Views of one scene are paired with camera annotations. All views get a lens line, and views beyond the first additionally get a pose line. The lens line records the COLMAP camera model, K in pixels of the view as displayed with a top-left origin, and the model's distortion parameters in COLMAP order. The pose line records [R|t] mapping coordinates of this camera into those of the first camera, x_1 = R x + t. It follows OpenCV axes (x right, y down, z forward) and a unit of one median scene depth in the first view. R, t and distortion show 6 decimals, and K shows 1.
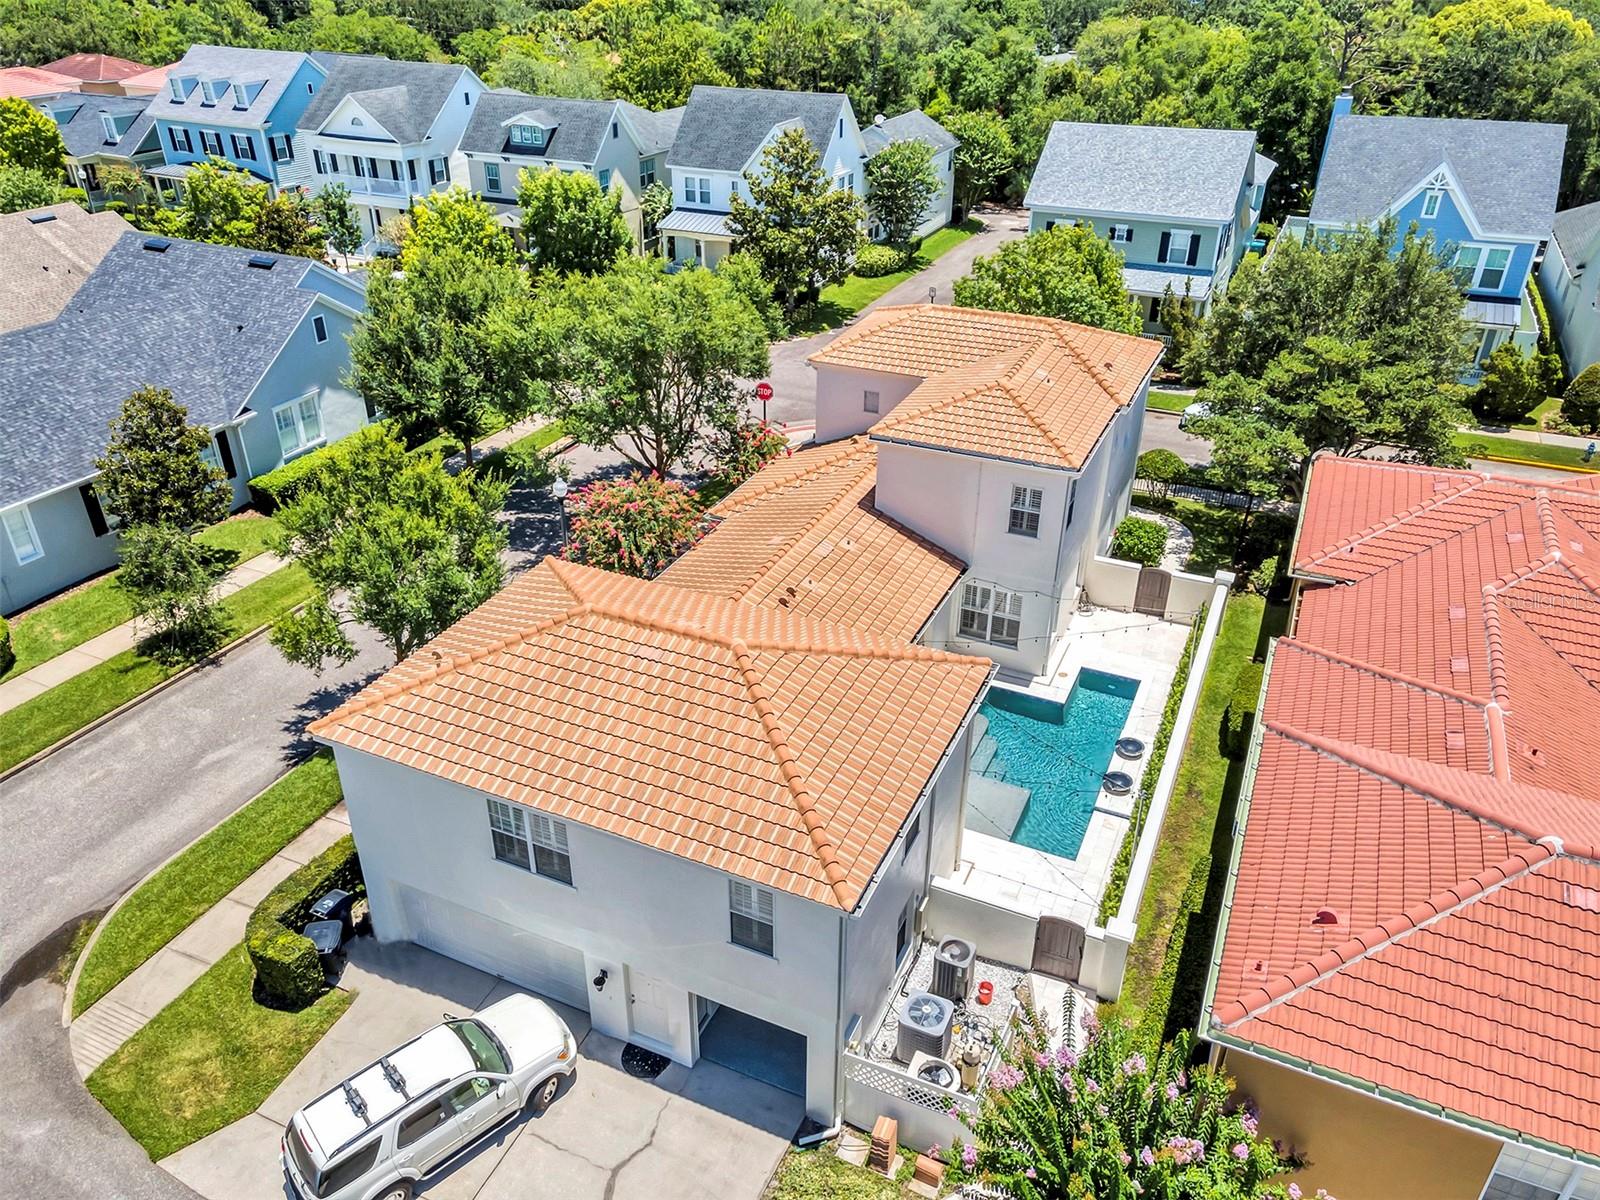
lens RADIAL K [[1151.4, 0, 805.0], [0, 1151.4, 628.1], [0, 0, 1]] dist [0.001315, 0.062550]
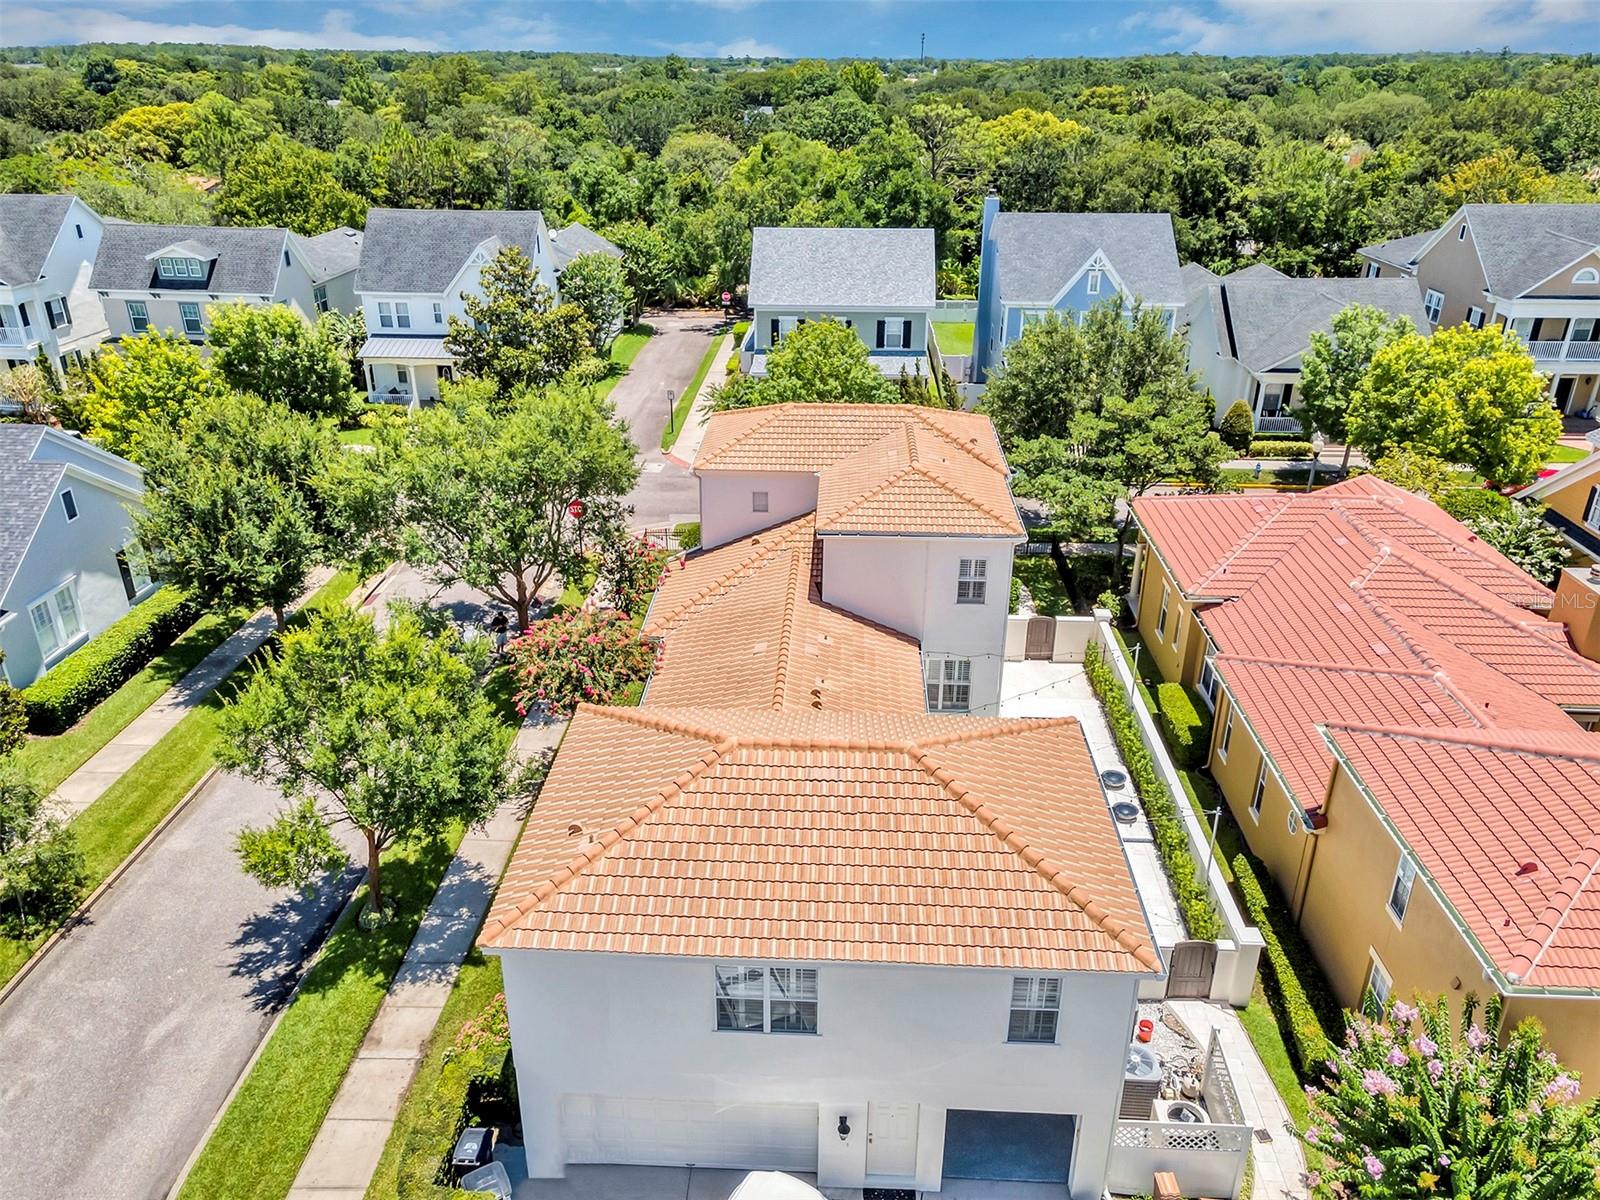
lens RADIAL K [[1151.4, 0, 805.0], [0, 1151.4, 628.1], [0, 0, 1]] dist [0.001315, 0.062550]
pose [[0.926218, -0.167099, 0.337931, -0.188026], [0.193296, 0.980101, -0.045158, -0.024132], [-0.323661, 0.107147, 0.940087, 0.032315]]
